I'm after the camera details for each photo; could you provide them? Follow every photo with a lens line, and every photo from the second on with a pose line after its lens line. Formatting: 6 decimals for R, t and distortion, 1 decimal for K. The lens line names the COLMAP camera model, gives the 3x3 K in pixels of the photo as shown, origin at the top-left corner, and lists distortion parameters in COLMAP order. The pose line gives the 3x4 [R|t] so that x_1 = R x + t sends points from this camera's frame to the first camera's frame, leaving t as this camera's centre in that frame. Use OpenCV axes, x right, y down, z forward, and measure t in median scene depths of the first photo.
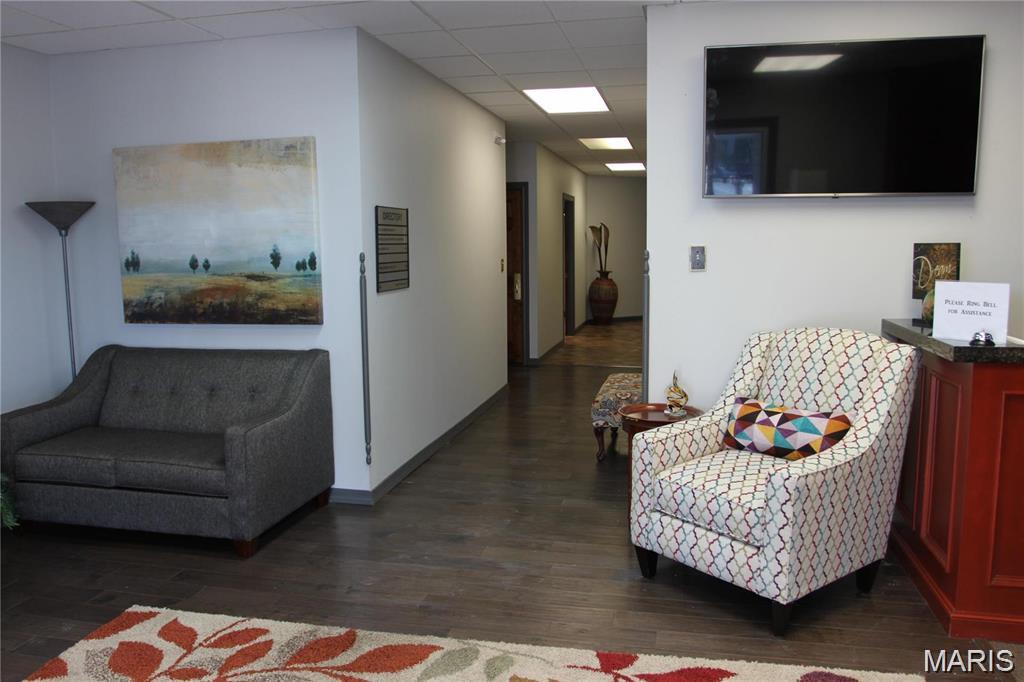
lens RADIAL K [[802.8, 0, 515.7], [0, 802.8, 345.0], [0, 0, 1]] dist [-0.072253, 0.031432]
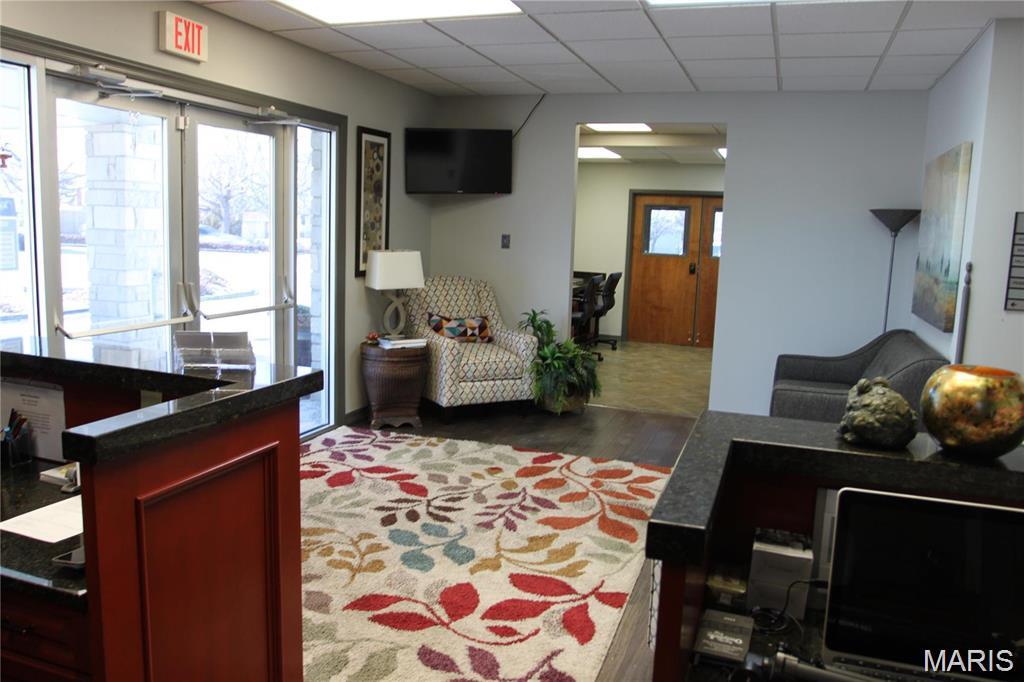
lens RADIAL K [[802.8, 0, 507.5], [0, 802.8, 342.2], [0, 0, 1]] dist [-0.072253, 0.031432]
pose [[-0.128624, 0.147585, -0.980650, 0.973783], [-0.161227, 0.972596, 0.167519, -0.111592], [0.978500, 0.179654, -0.101304, 0.707924]]
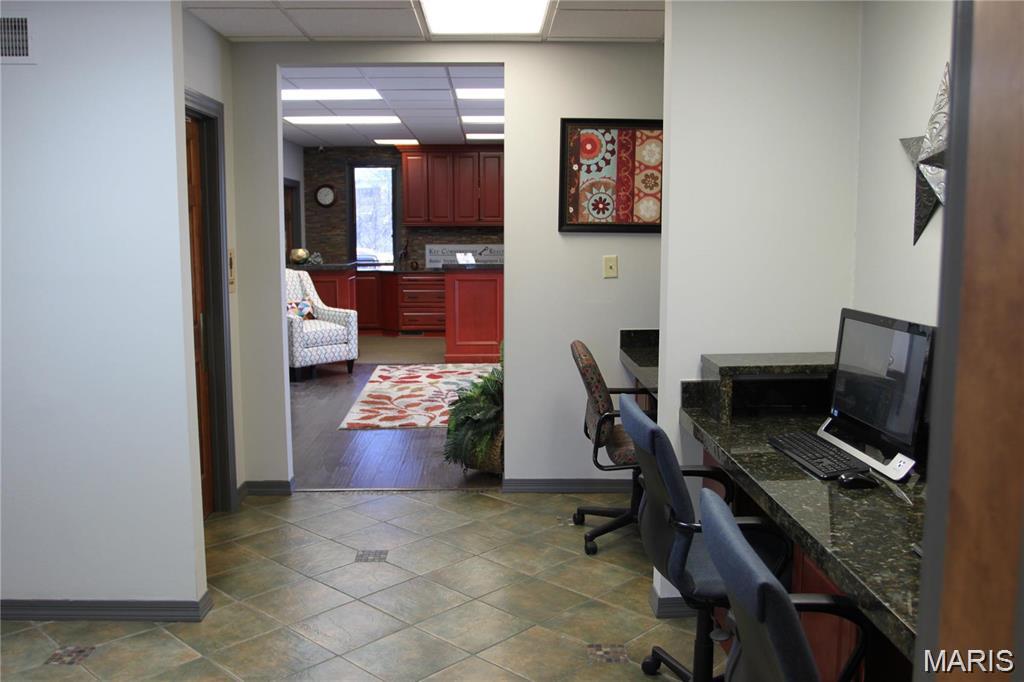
lens RADIAL K [[901.2, 0, 508.7], [0, 901.2, 343.8], [0, 0, 1]] dist [-0.071888, 0.033801]
pose [[-0.236482, -0.115277, 0.964773, -2.338624], [0.131044, 0.980081, 0.149227, -0.106791], [-0.962758, 0.161717, -0.216665, 0.946853]]
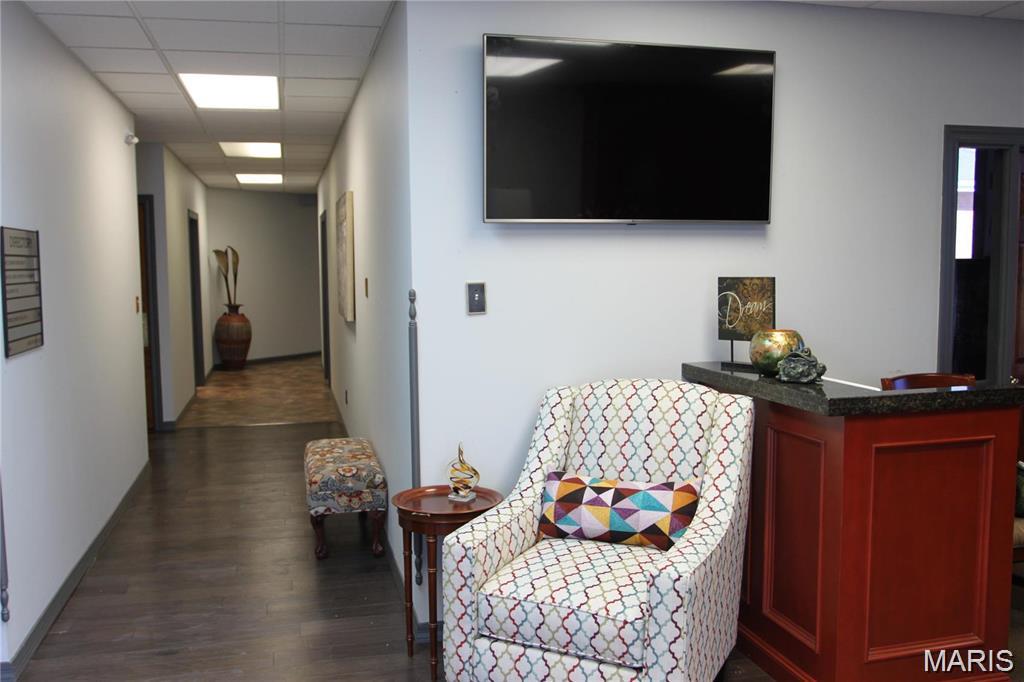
lens RADIAL K [[901.2, 0, 514.1], [0, 901.2, 347.7], [0, 0, 1]] dist [-0.071888, 0.033801]
pose [[0.895242, -0.042829, 0.443518, -0.152825], [0.058566, 0.998045, -0.021839, -0.042318], [-0.441715, 0.045527, 0.895999, 0.207493]]
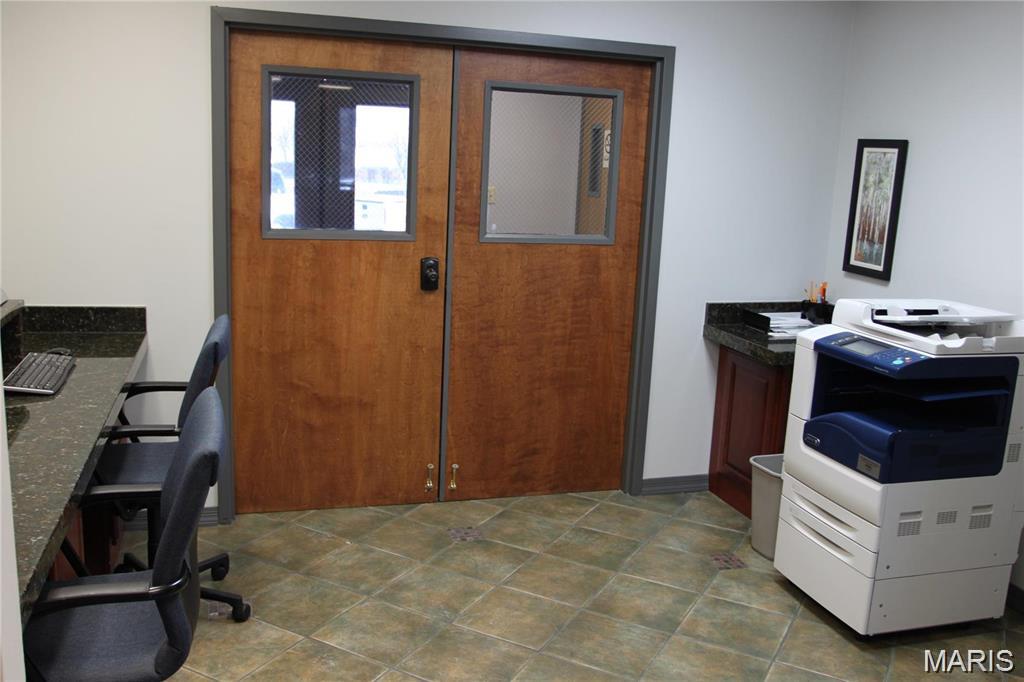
lens RADIAL K [[901.2, 0, 508.4], [0, 901.2, 341.5], [0, 0, 1]] dist [-0.071888, 0.033801]
pose [[0.481805, 0.202987, -0.852444, -1.120245], [-0.161529, 0.976703, 0.141279, -0.079163], [0.861262, 0.069626, 0.503369, 0.571524]]
